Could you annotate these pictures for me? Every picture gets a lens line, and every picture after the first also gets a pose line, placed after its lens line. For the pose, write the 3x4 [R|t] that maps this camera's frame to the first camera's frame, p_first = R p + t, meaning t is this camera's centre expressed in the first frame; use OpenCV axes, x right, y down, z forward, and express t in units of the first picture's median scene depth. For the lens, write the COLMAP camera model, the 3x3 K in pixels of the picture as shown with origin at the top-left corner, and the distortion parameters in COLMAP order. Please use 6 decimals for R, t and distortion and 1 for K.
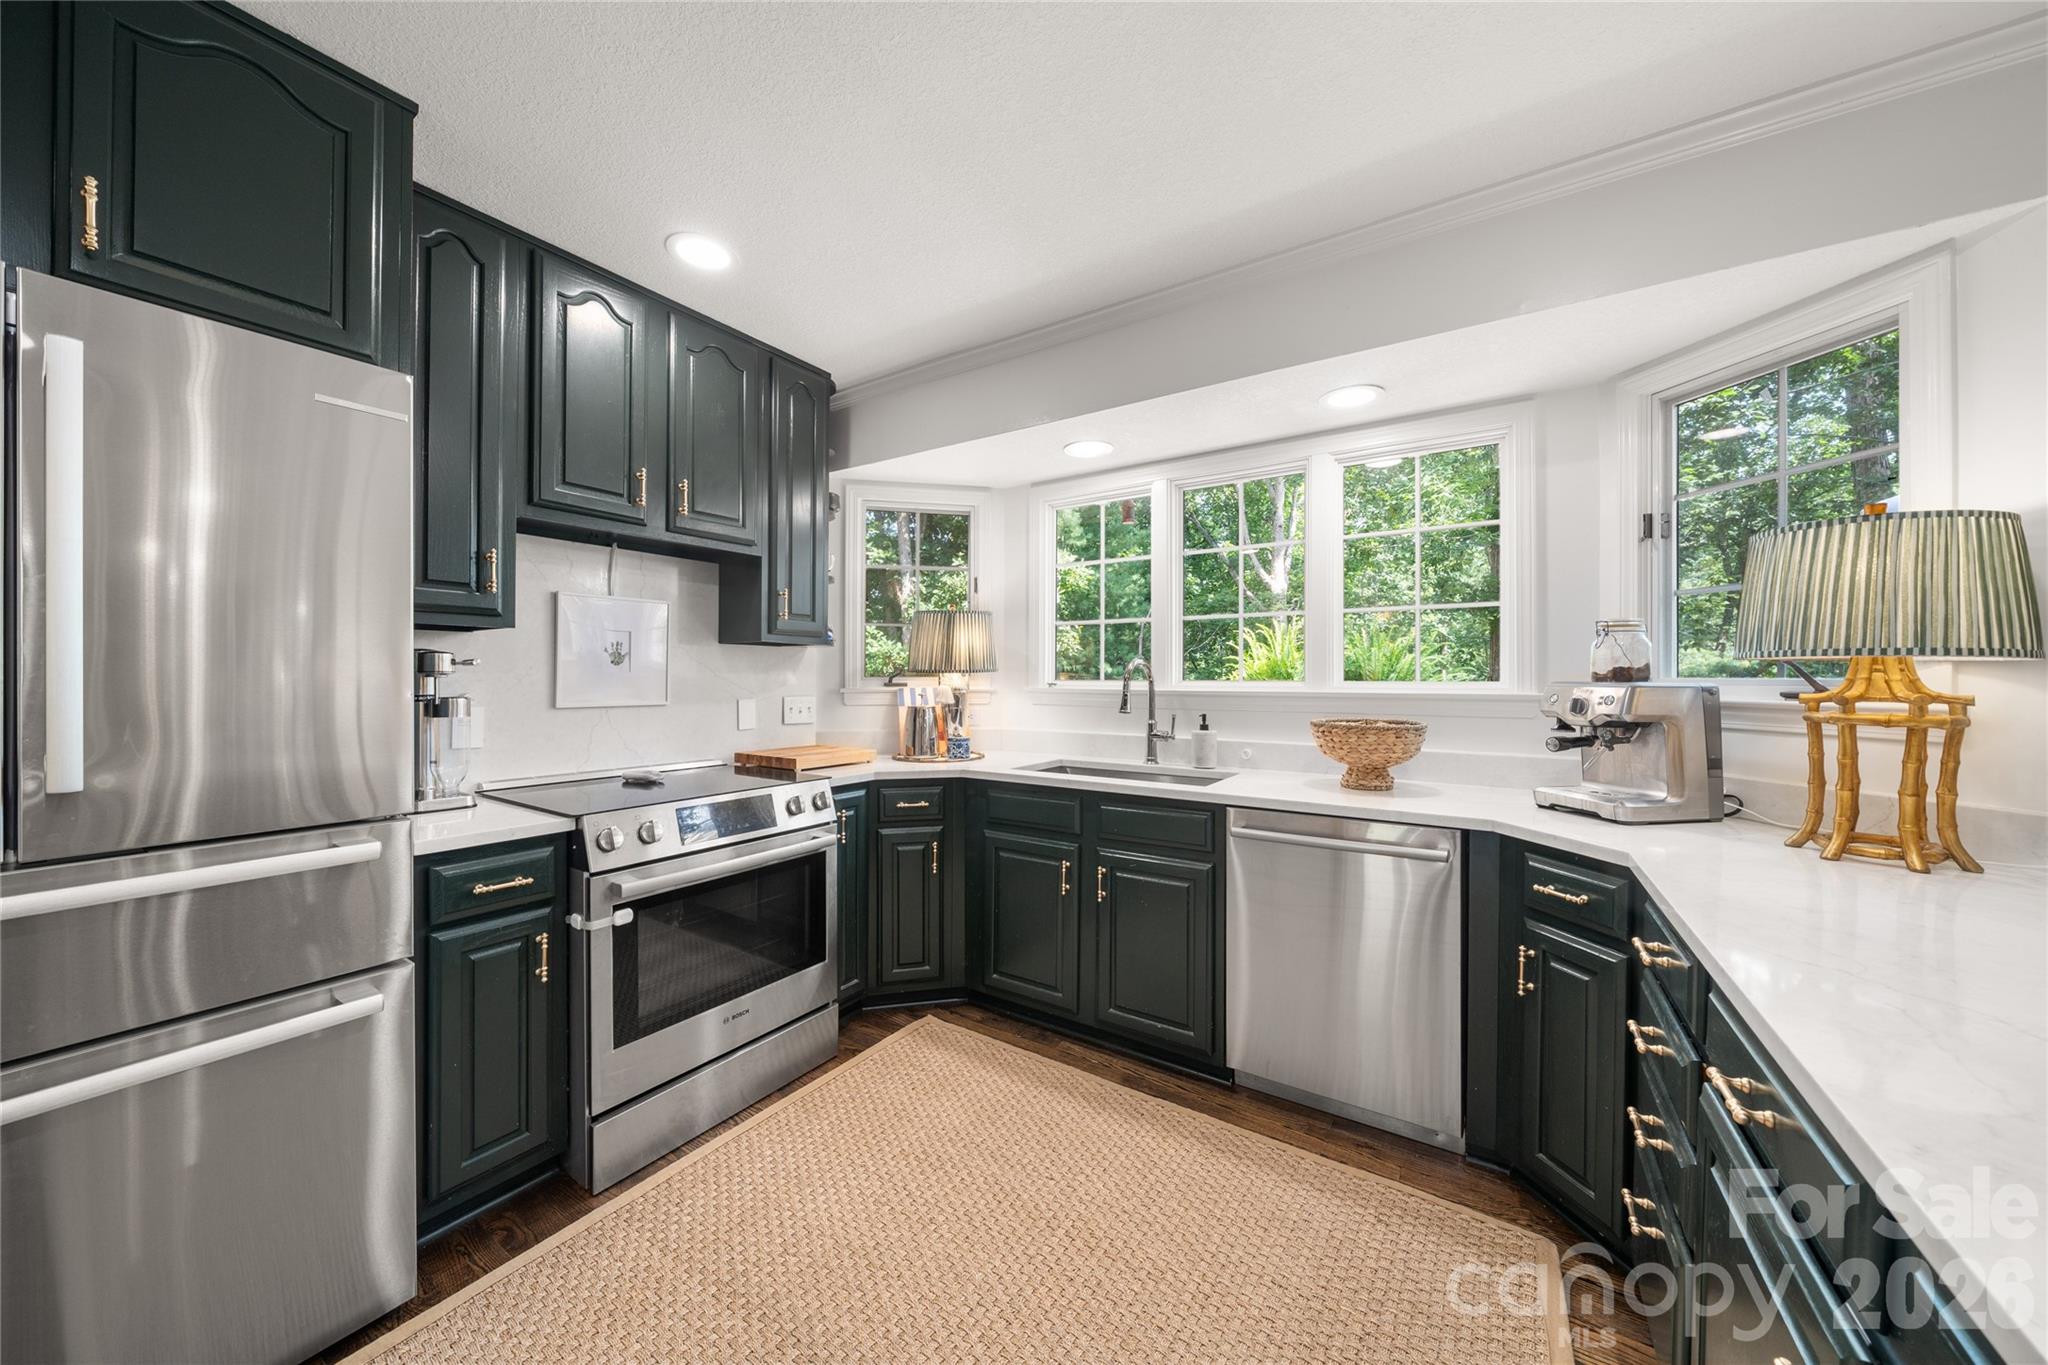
lens RADIAL K [[700.0, 0, 1023.4], [0, 700.0, 678.6], [0, 0, 1]] dist [-0.006669, -0.000328]
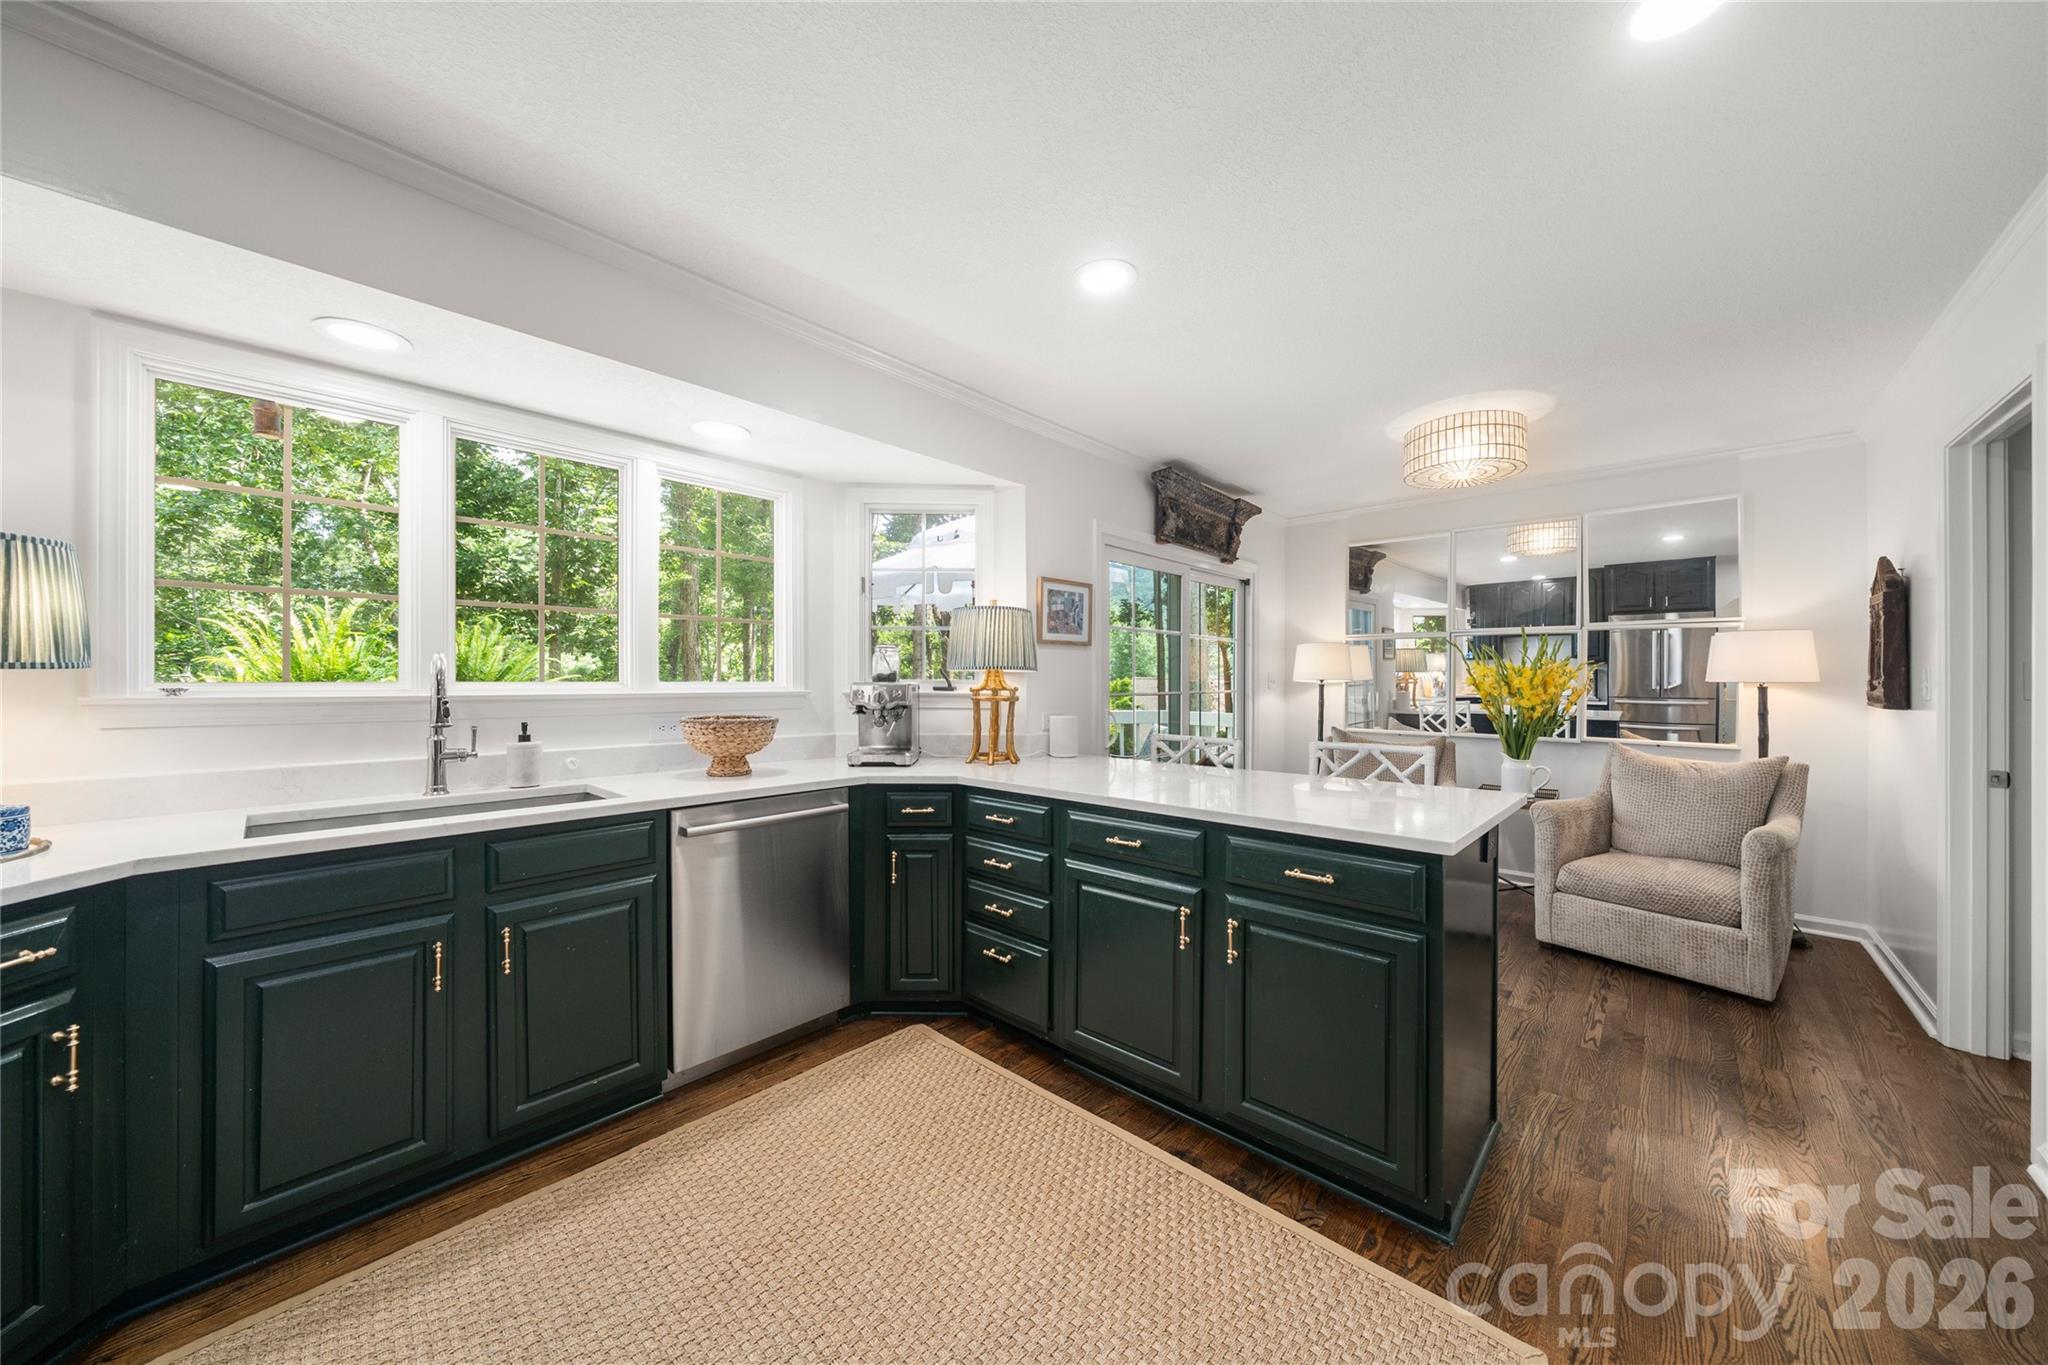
lens RADIAL K [[700.0, 0, 1023.7], [0, 700.0, 678.1], [0, 0, 1]] dist [-0.006669, -0.000328]
pose [[0.161168, 0.000770, 0.986927, -0.542365], [-0.000200, 1.000000, -0.000748, -0.002280], [-0.986927, -0.000077, 0.161168, 0.320034]]
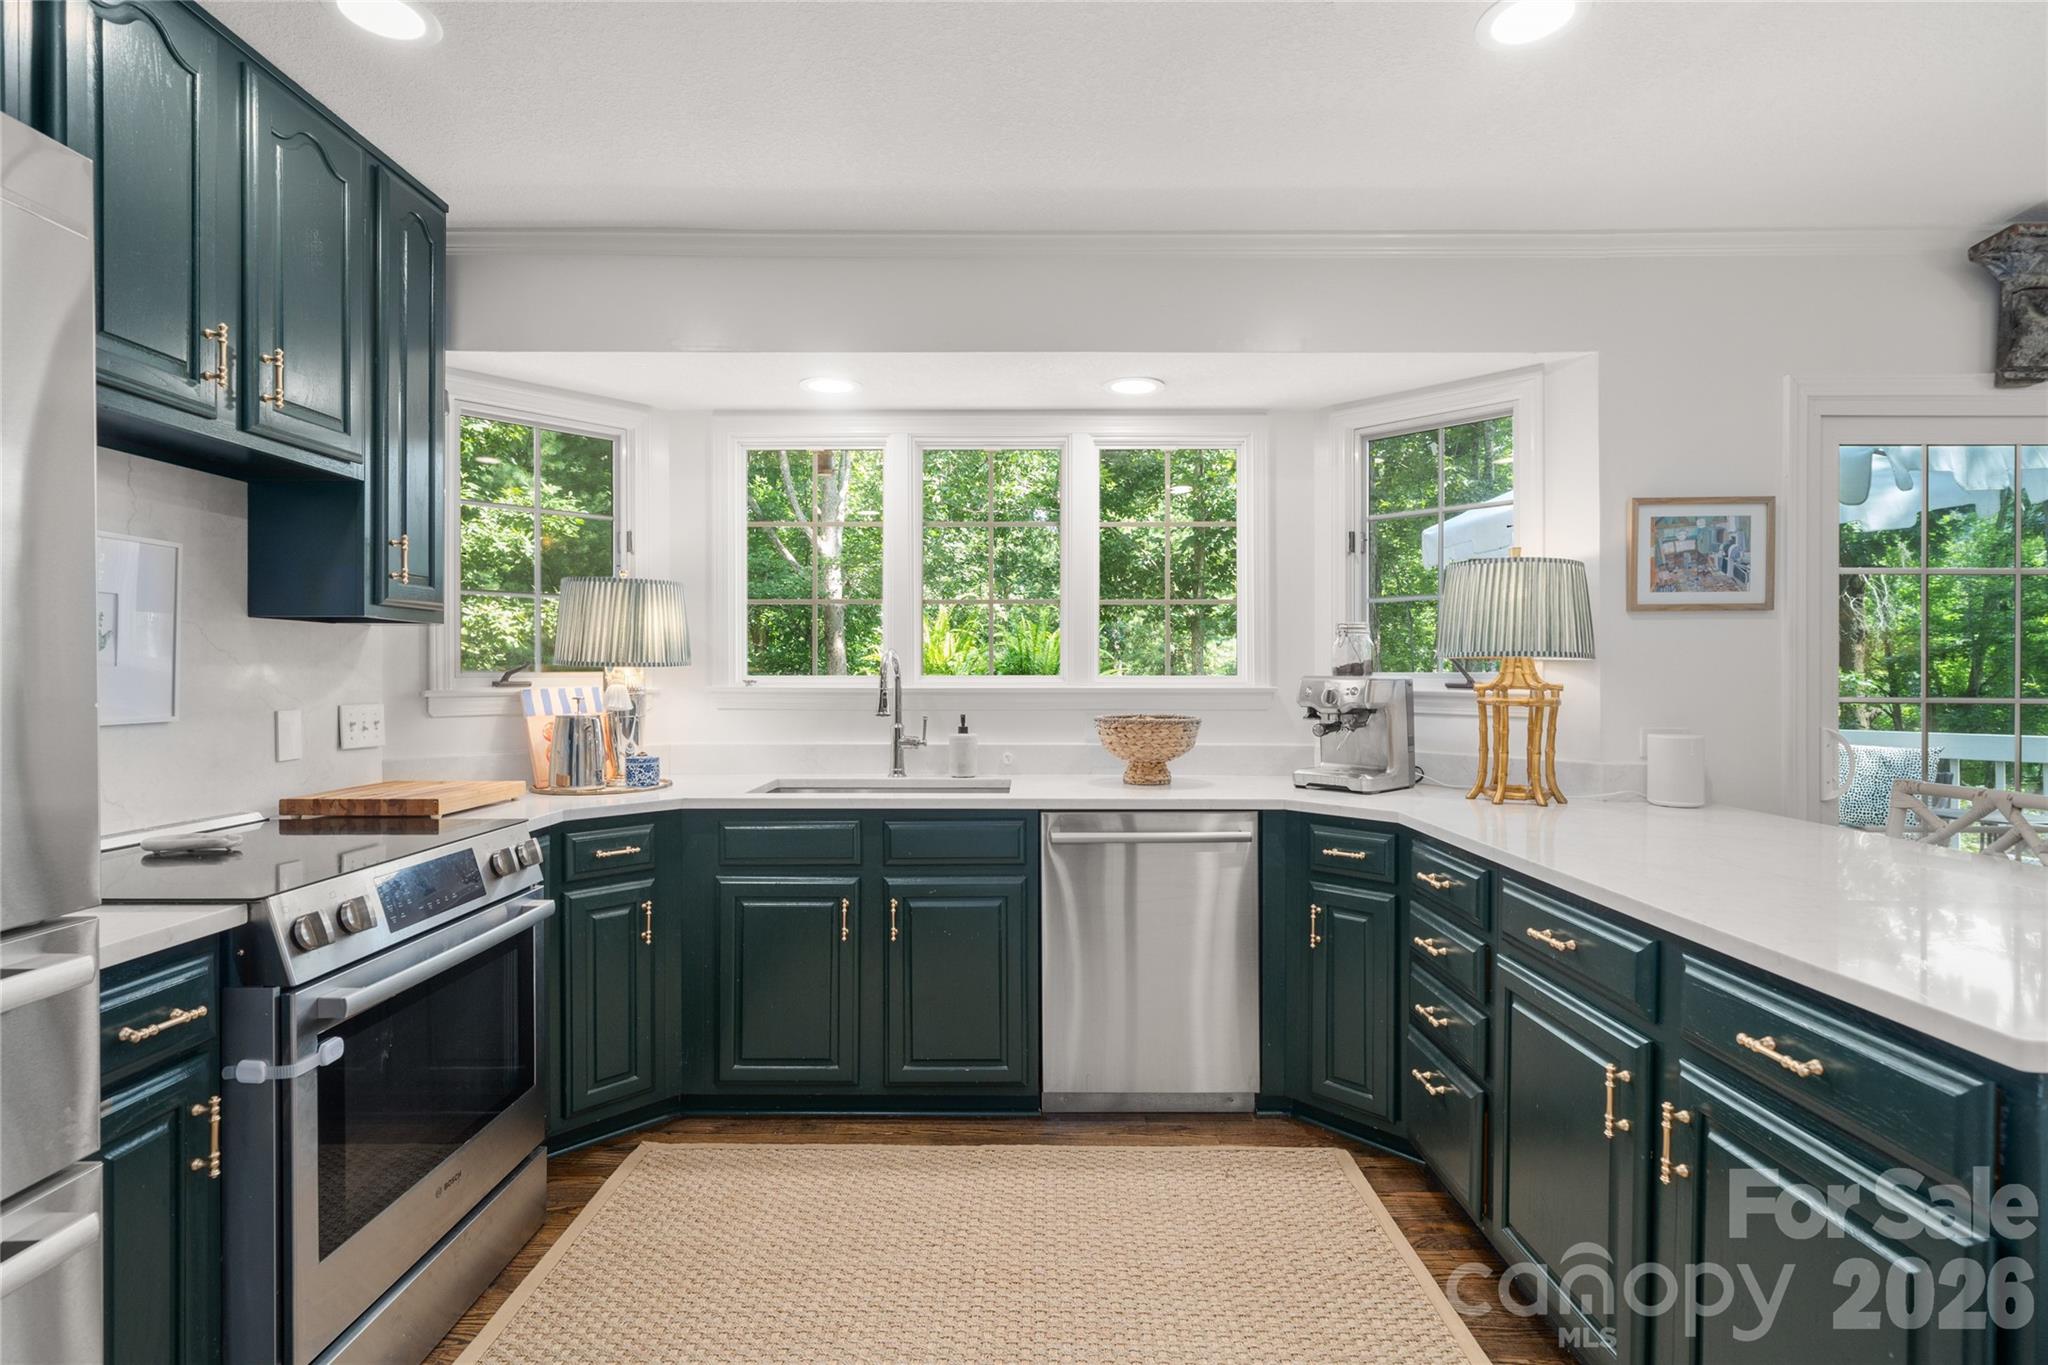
lens RADIAL K [[990.9, 0, 1021.9], [0, 990.9, 675.9], [0, 0, 1]] dist [0.002524, -0.000177]
pose [[0.837345, -0.003833, 0.546662, -0.405548], [0.002384, 0.999992, 0.003359, -0.001567], [-0.546670, -0.001510, 0.837347, -0.076580]]
